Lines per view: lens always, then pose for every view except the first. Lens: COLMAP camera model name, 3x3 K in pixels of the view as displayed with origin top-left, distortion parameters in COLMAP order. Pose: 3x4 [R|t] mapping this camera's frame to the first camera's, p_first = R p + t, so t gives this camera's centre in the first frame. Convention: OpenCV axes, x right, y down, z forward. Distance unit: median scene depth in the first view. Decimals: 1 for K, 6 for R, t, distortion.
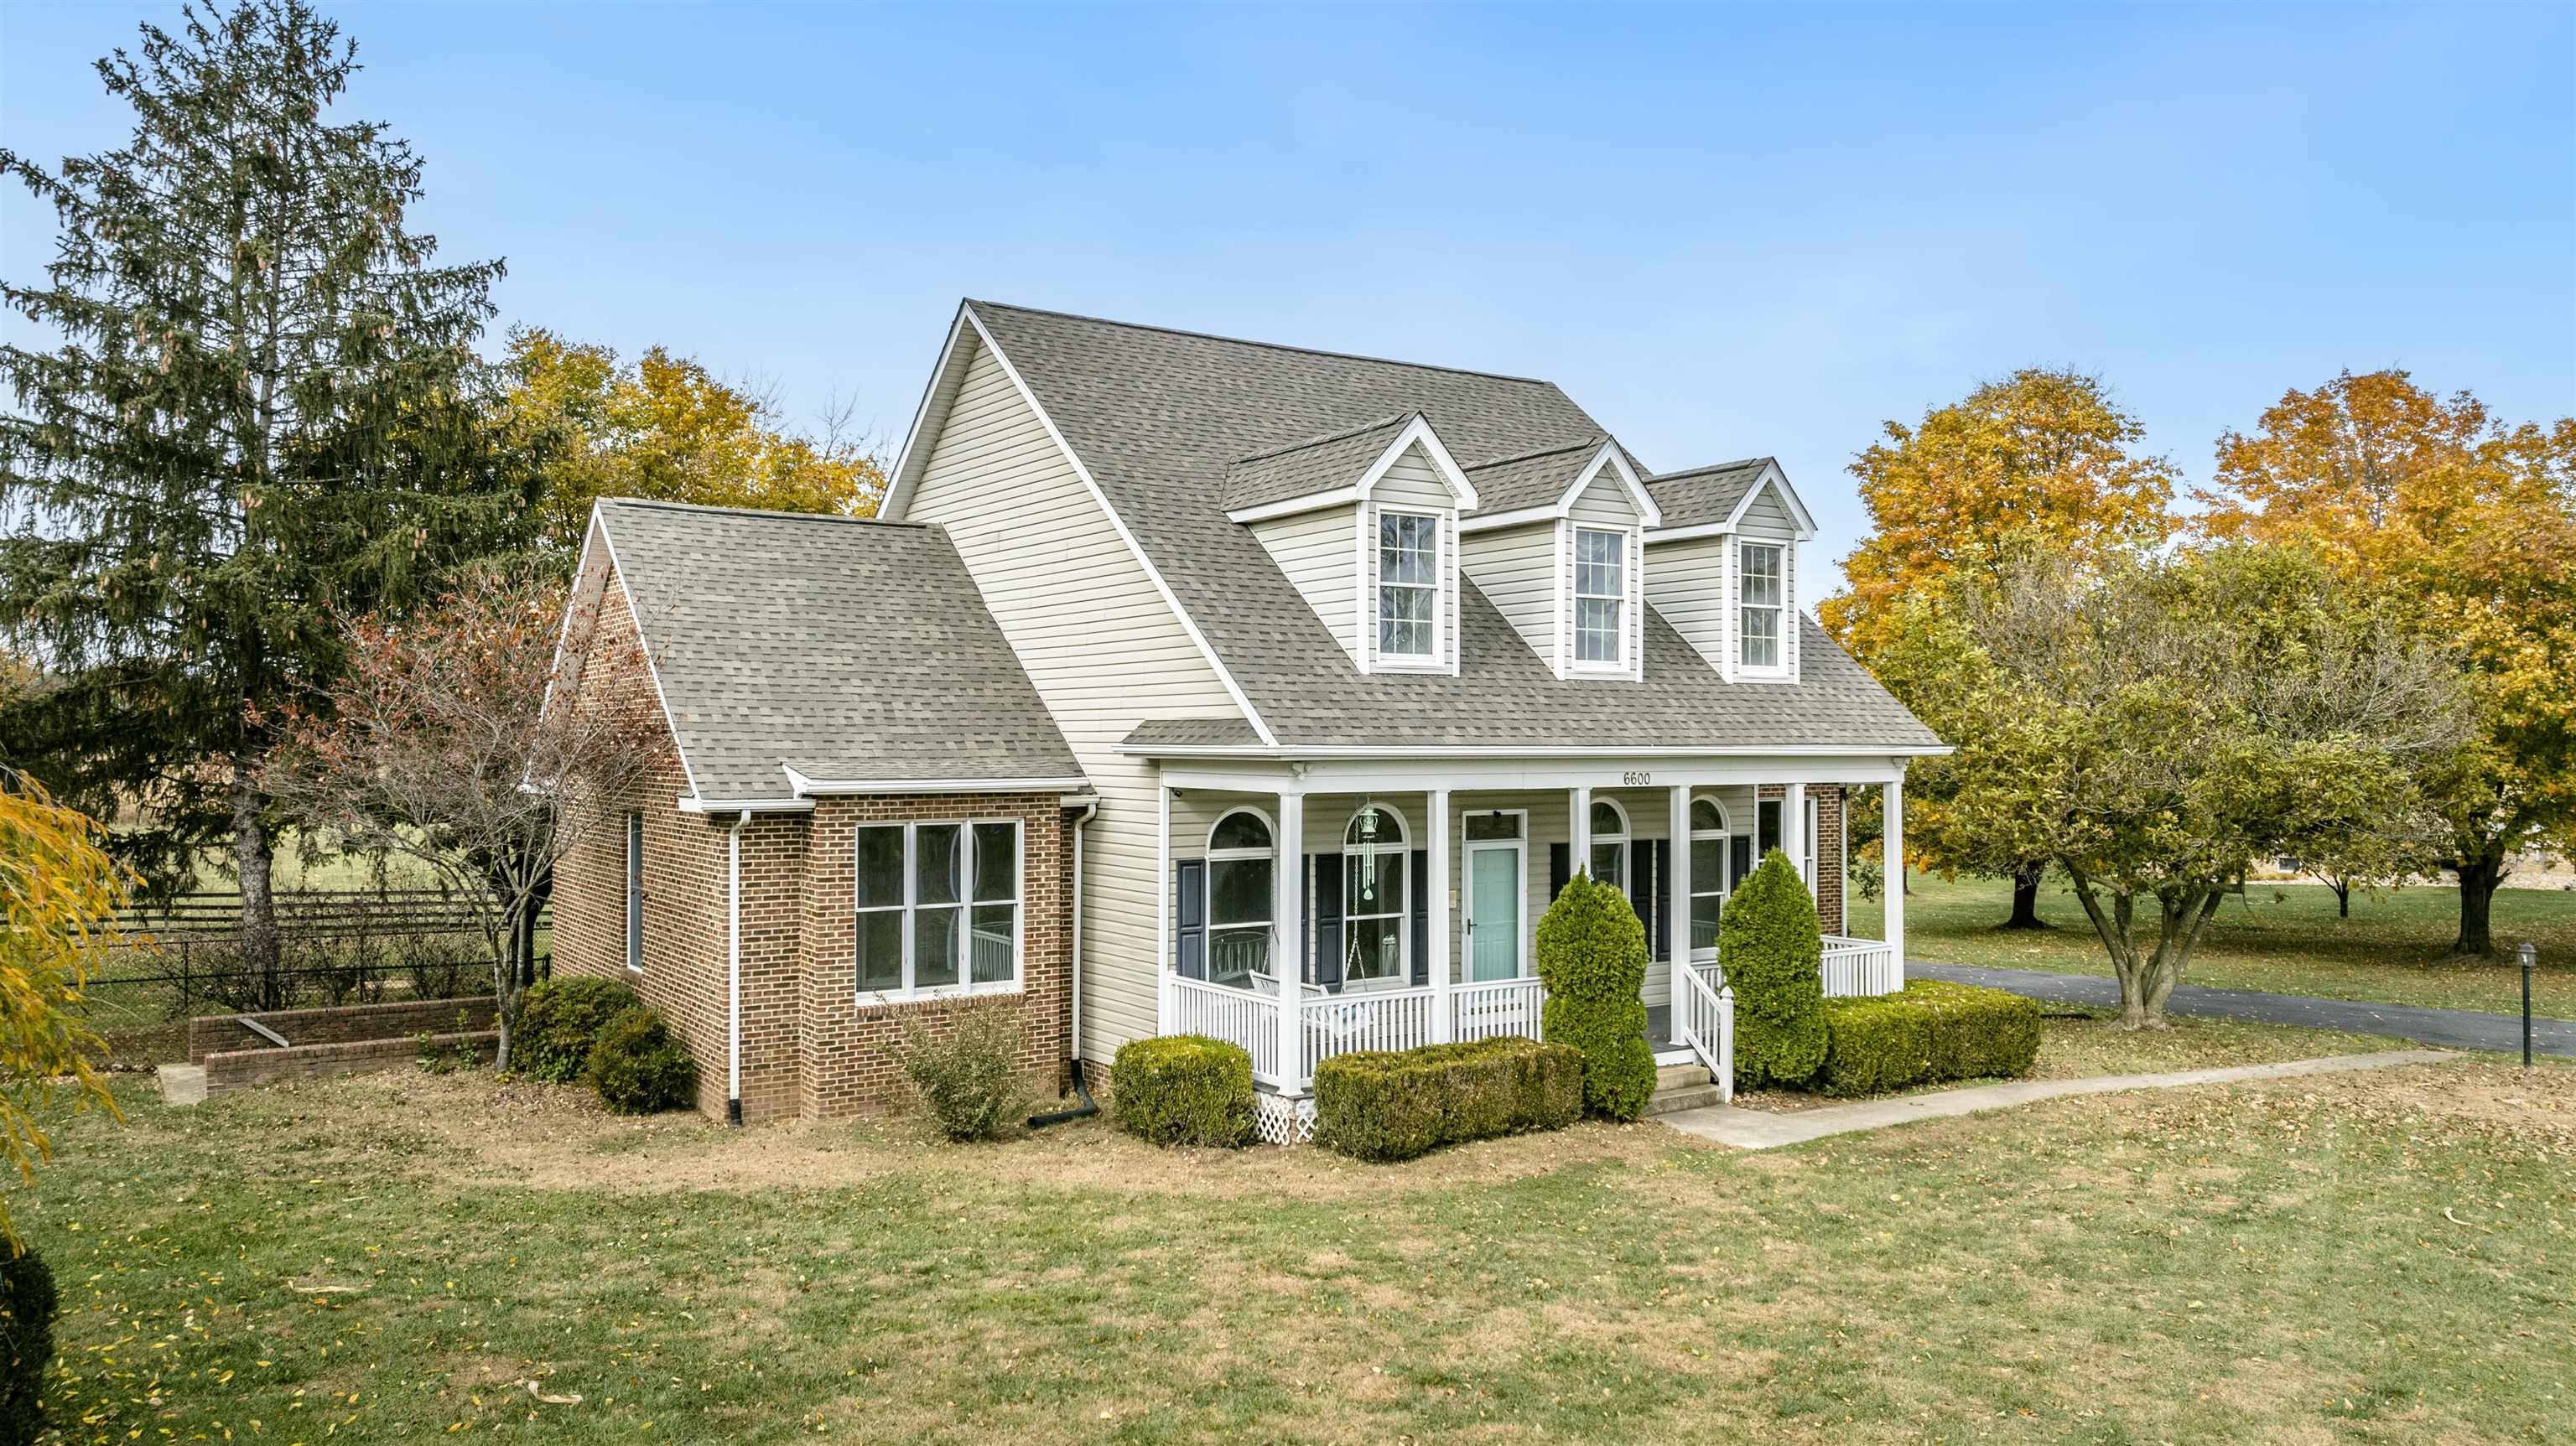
lens RADIAL K [[1820.7, 0, 1291.1], [0, 1820.7, 725.9], [0, 0, 1]] dist [-0.026405, 0.017602]
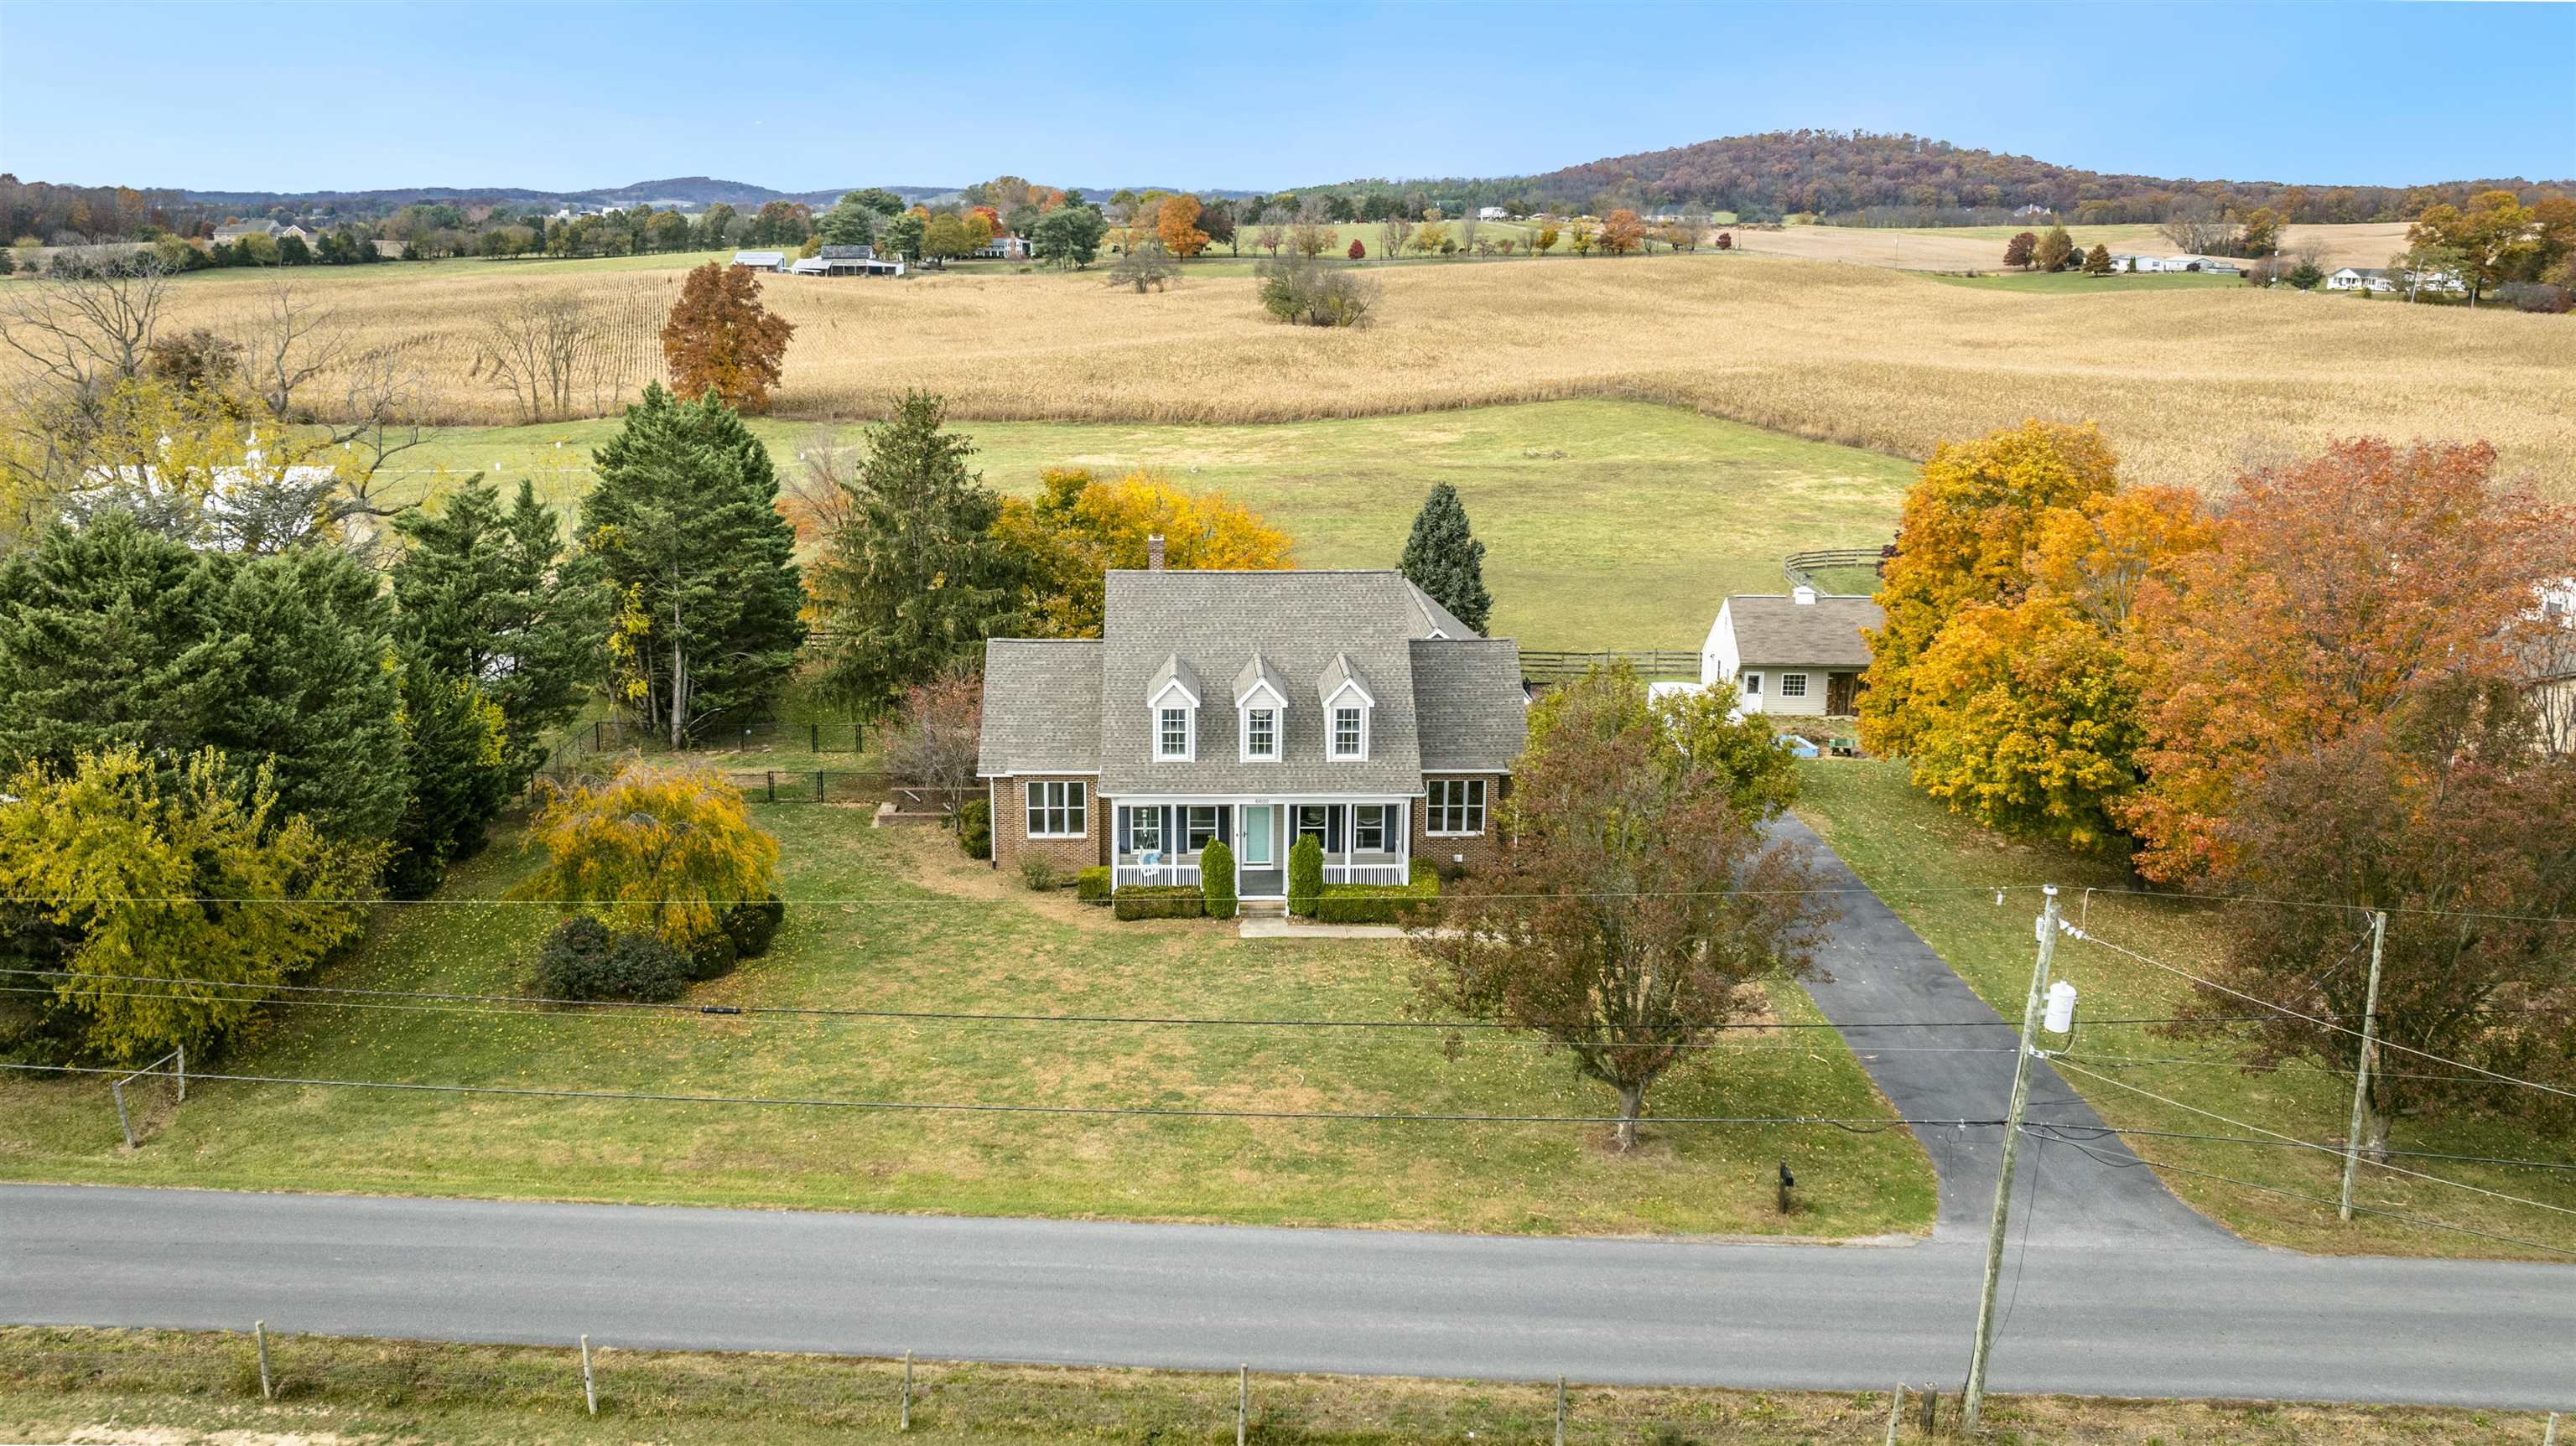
lens RADIAL K [[2016.5, 0, 1246.8], [0, 2016.5, 700.5], [0, 0, 1]] dist [-0.016021, -0.011131]
pose [[0.849860, 0.129739, -0.510789, 1.849916], [-0.002653, 0.970265, 0.242030, -0.930474], [0.527001, -0.204336, 0.824934, -1.642619]]
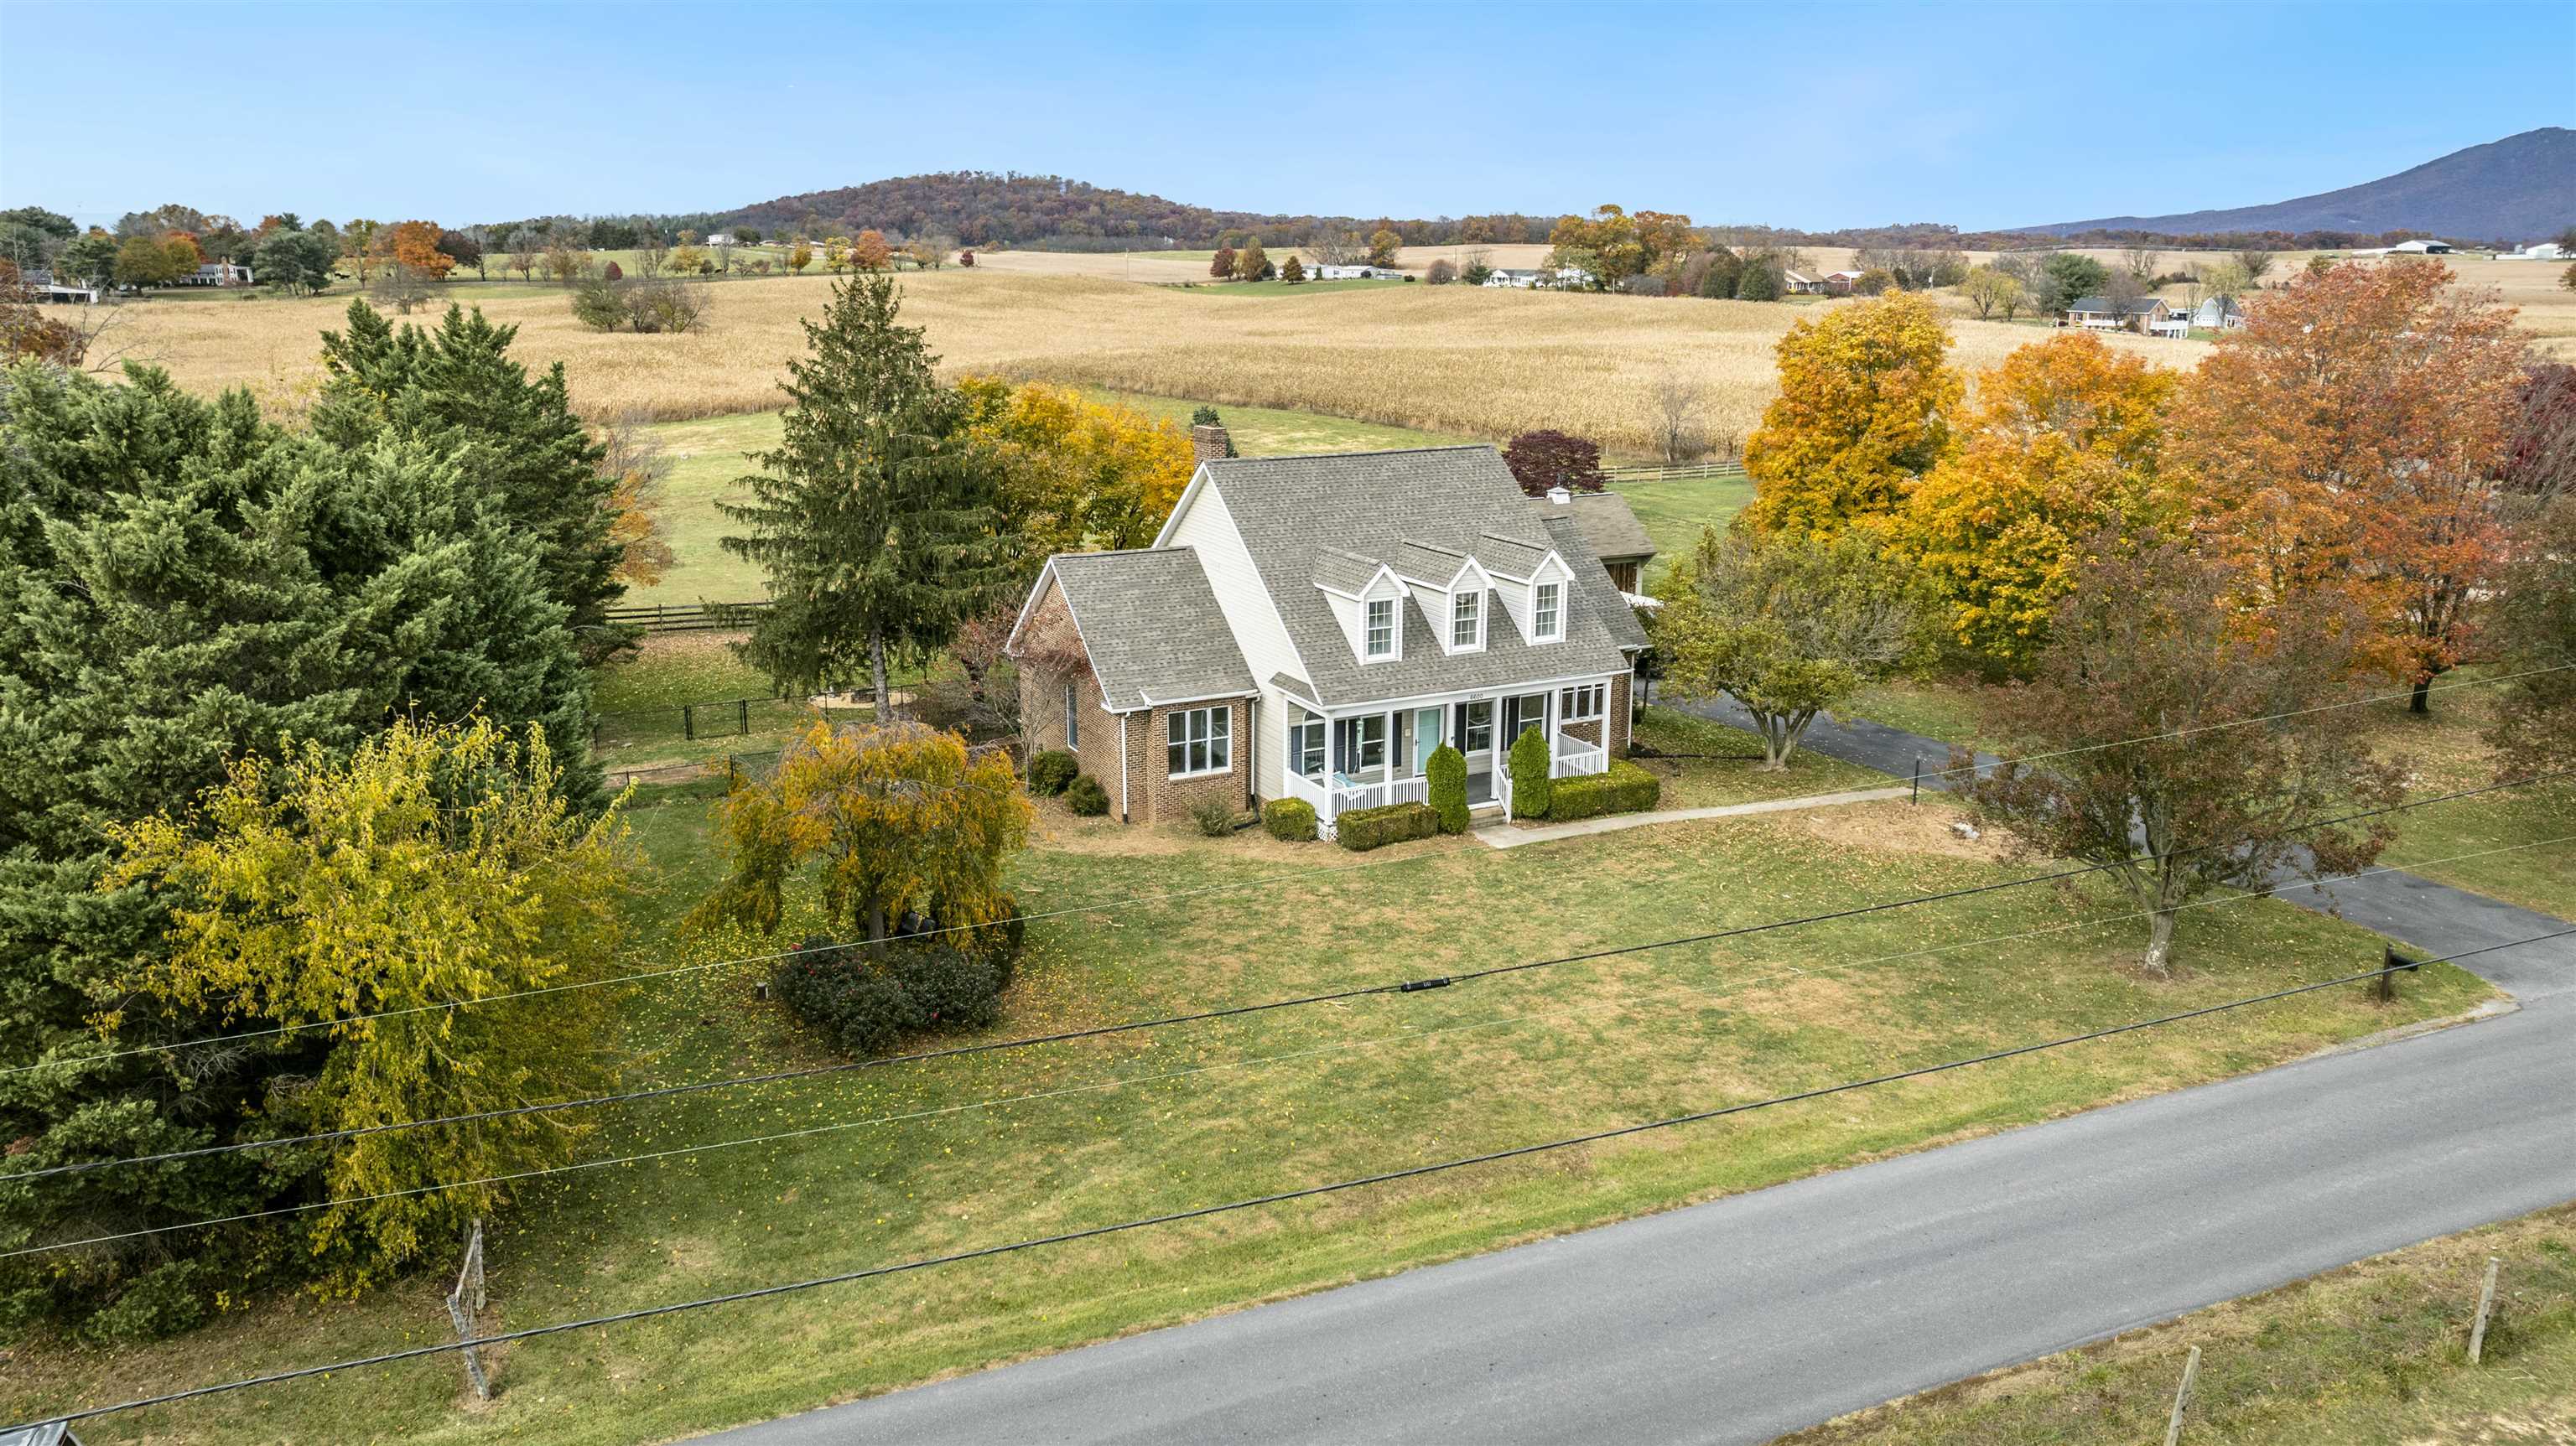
lens RADIAL K [[1820.7, 0, 1293.6], [0, 1820.7, 742.0], [0, 0, 1]] dist [-0.026405, 0.017602]
pose [[0.994115, 0.029025, -0.104372, 0.216900], [-0.000222, 0.963982, 0.265966, -0.609237], [0.108332, -0.264377, 0.958316, -1.515054]]
